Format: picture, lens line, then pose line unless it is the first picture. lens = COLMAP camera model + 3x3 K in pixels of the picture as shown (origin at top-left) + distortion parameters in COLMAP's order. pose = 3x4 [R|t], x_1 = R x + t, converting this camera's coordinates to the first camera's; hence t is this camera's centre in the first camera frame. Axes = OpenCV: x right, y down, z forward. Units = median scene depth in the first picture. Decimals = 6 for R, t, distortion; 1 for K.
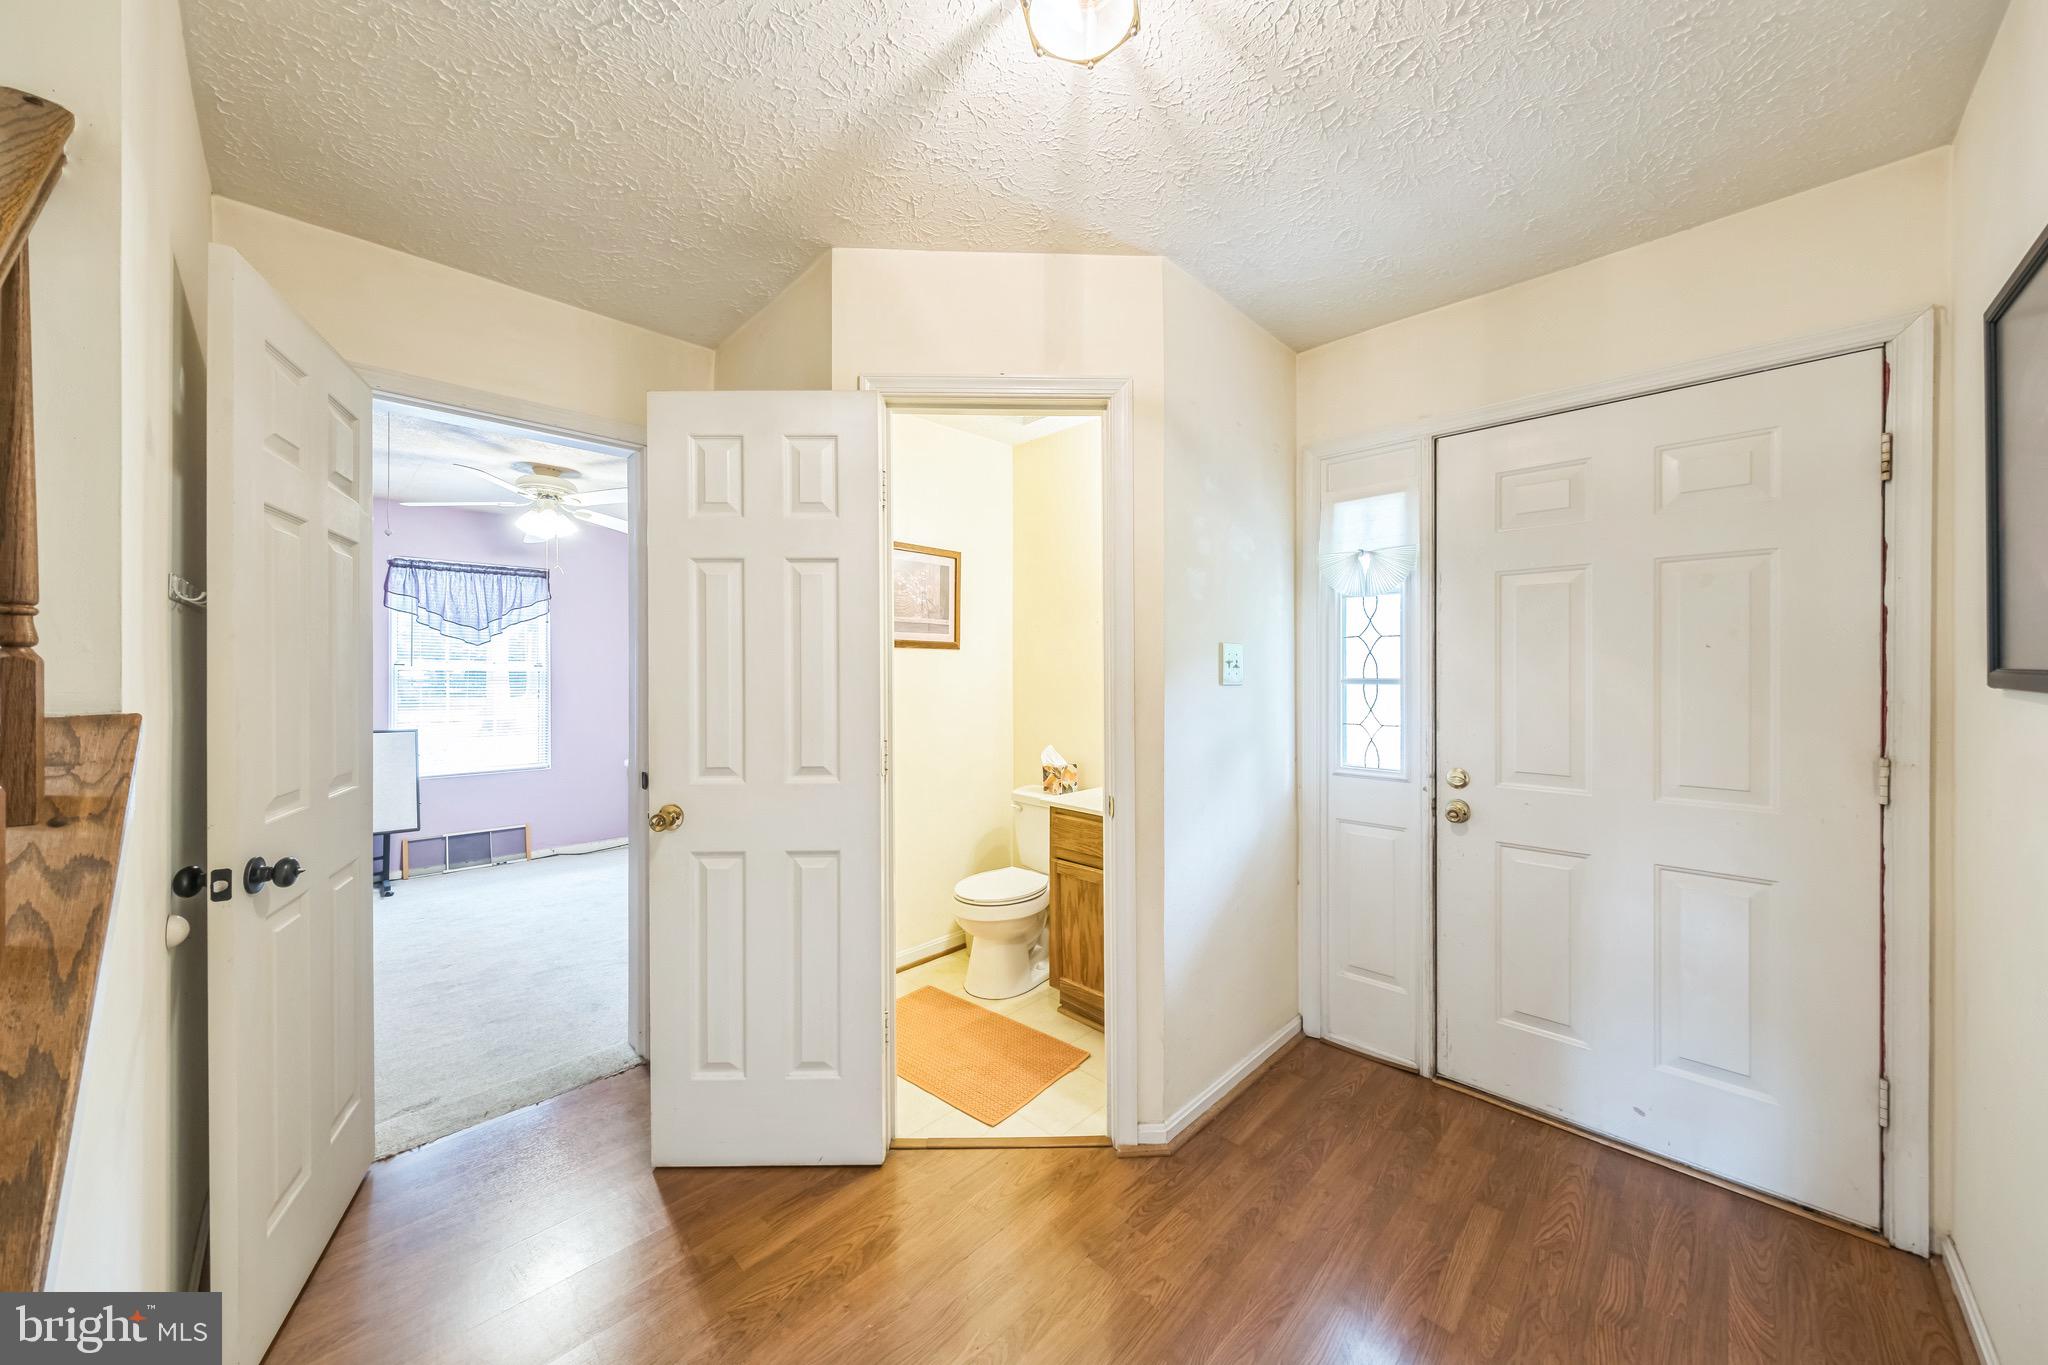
lens RADIAL K [[712.8, 0, 1017.9], [0, 712.8, 681.5], [0, 0, 1]] dist [0.015433, -0.001293]
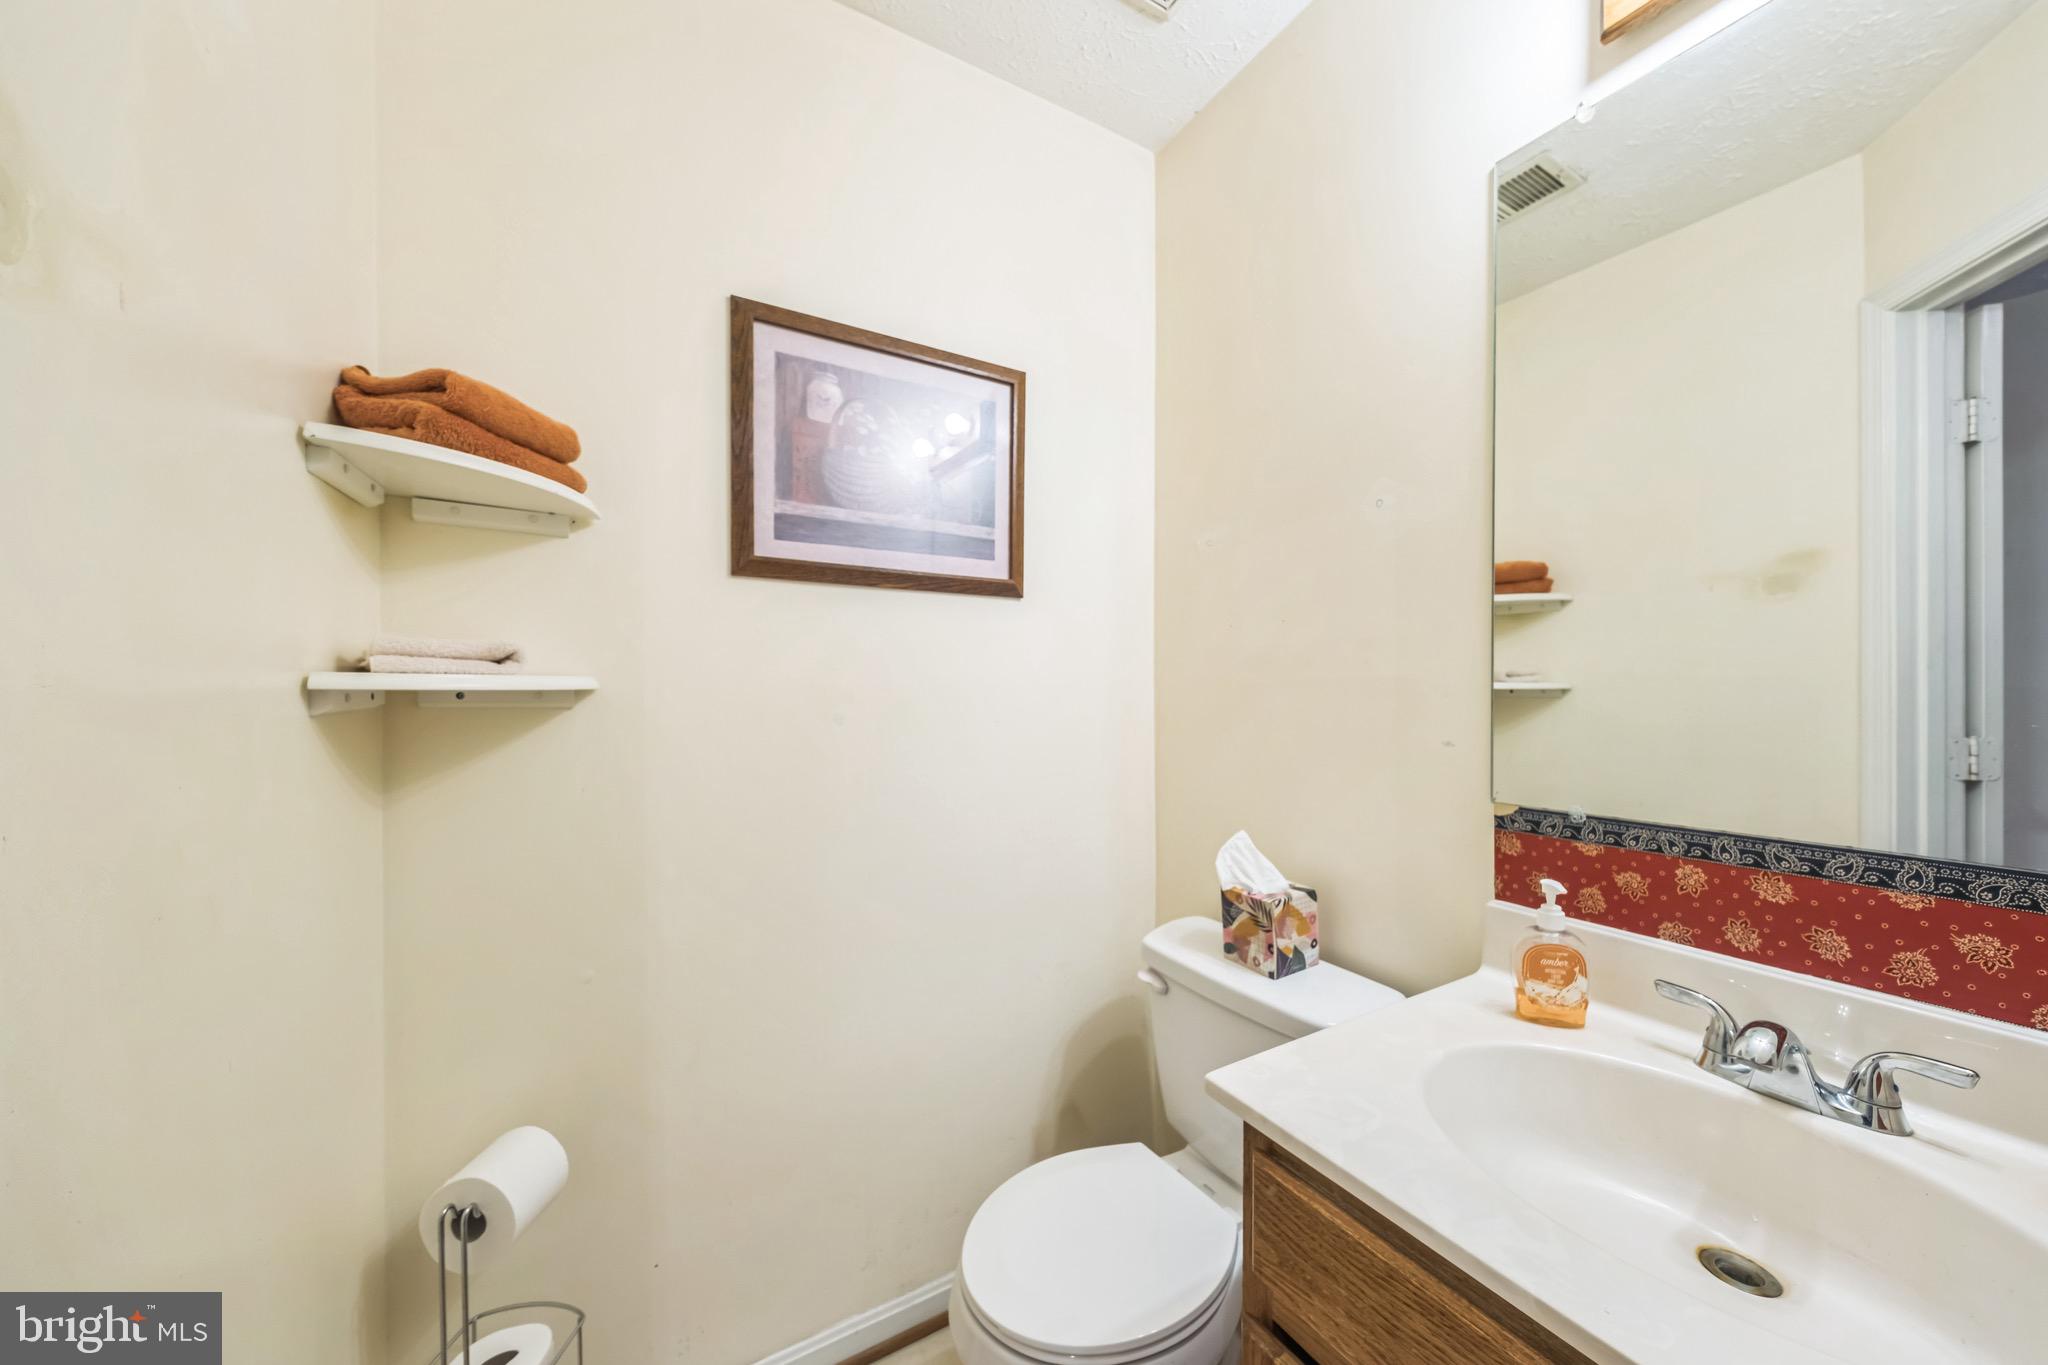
lens RADIAL K [[712.8, 0, 1013.4], [0, 712.8, 685.3], [0, 0, 1]] dist [0.015433, -0.001293]
pose [[0.966317, 0.000896, -0.257355, 0.026031], [-0.001276, 0.999998, -0.001309, 0.009942], [0.257353, 0.001593, 0.966316, 0.608905]]
